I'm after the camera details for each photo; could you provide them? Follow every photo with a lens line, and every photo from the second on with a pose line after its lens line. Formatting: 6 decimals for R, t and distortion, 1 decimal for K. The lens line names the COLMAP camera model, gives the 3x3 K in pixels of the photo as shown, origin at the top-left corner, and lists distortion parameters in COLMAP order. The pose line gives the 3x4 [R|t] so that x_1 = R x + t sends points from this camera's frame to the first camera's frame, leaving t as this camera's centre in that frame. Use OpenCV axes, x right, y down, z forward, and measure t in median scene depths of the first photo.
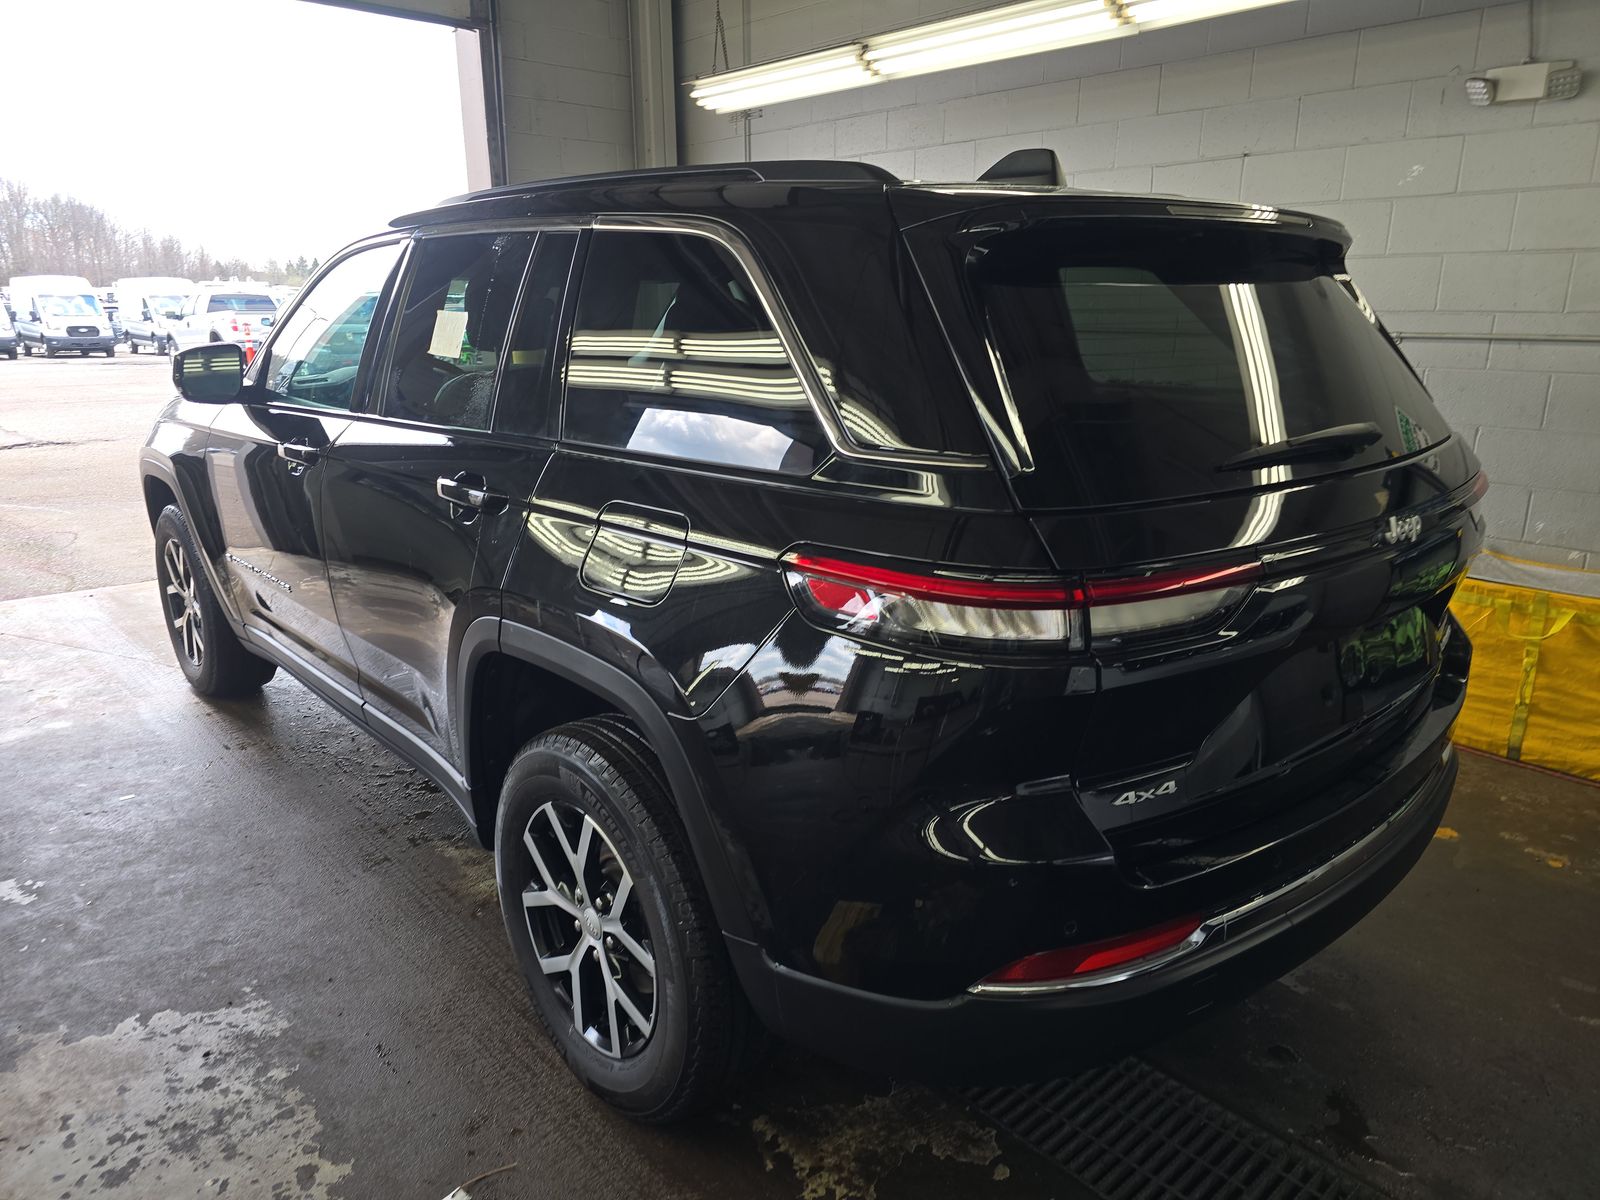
lens RADIAL K [[1065.6, 0, 800.0], [0, 1065.6, 600.0], [0, 0, 1]] dist [0.048865, -0.034677]
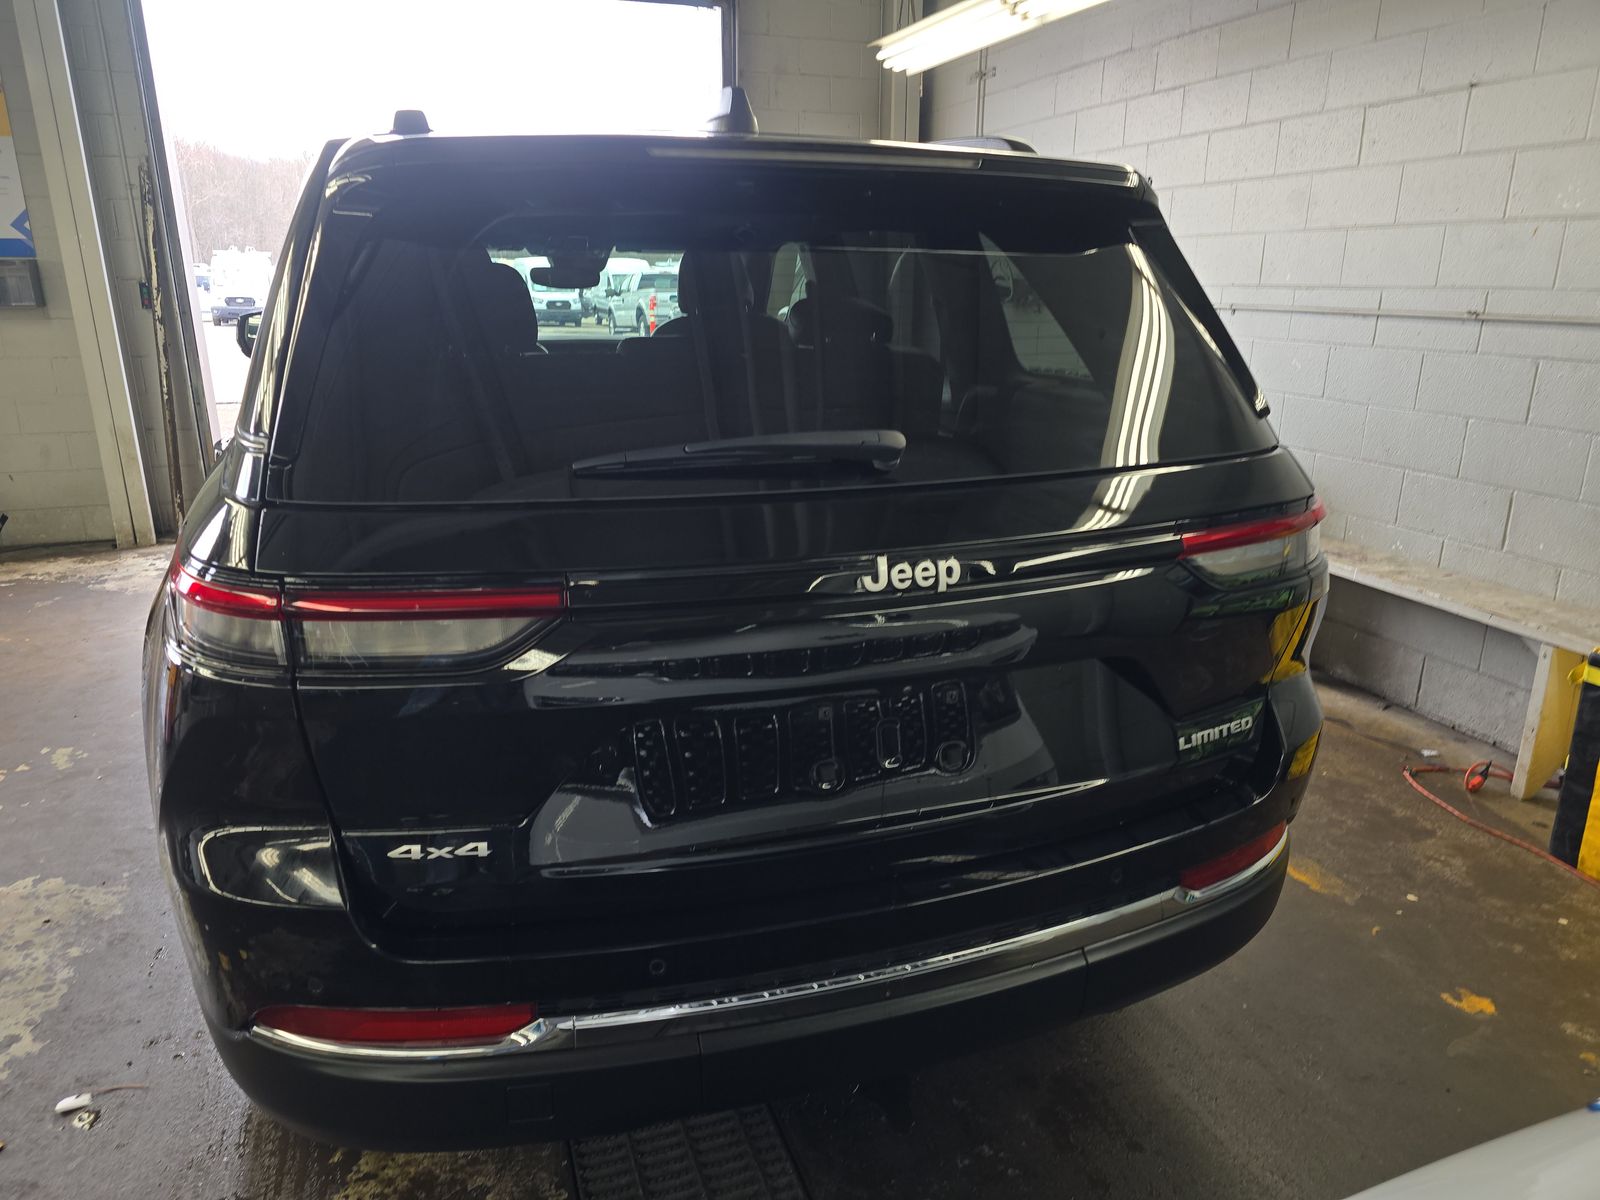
lens RADIAL K [[1065.6, 0, 800.0], [0, 1065.6, 600.0], [0, 0, 1]] dist [0.048865, -0.034677]
pose [[0.925994, 0.113071, -0.360209, 0.266446], [-0.106329, 0.993583, 0.038549, -0.023768], [0.362256, 0.002605, 0.932075, 0.097936]]
